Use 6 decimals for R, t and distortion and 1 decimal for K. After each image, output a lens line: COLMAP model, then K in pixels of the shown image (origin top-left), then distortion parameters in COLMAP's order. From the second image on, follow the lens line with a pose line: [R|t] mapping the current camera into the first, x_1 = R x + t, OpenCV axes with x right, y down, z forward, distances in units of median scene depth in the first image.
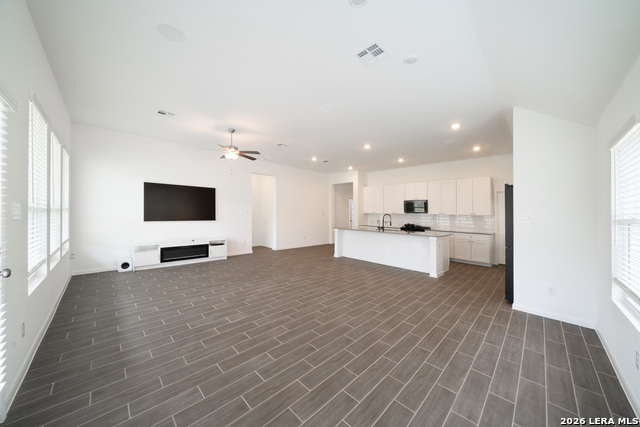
lens RADIAL K [[217.7, 0, 319.1], [0, 217.7, 209.0], [0, 0, 1]] dist [-0.012582, 0.000493]
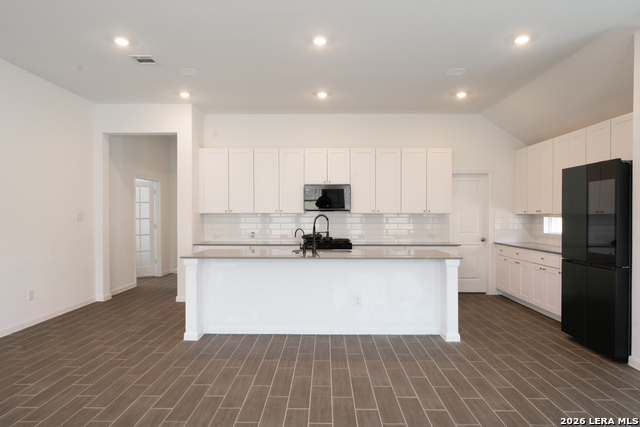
lens RADIAL K [[426.4, 0, 320.1], [0, 426.4, 213.5], [0, 0, 1]] dist [0.002509, 0.001257]
pose [[0.724612, -0.018899, 0.688897, -0.237912], [0.003022, 0.999701, 0.024247, 0.000460], [-0.689150, -0.015487, 0.724453, 0.350118]]
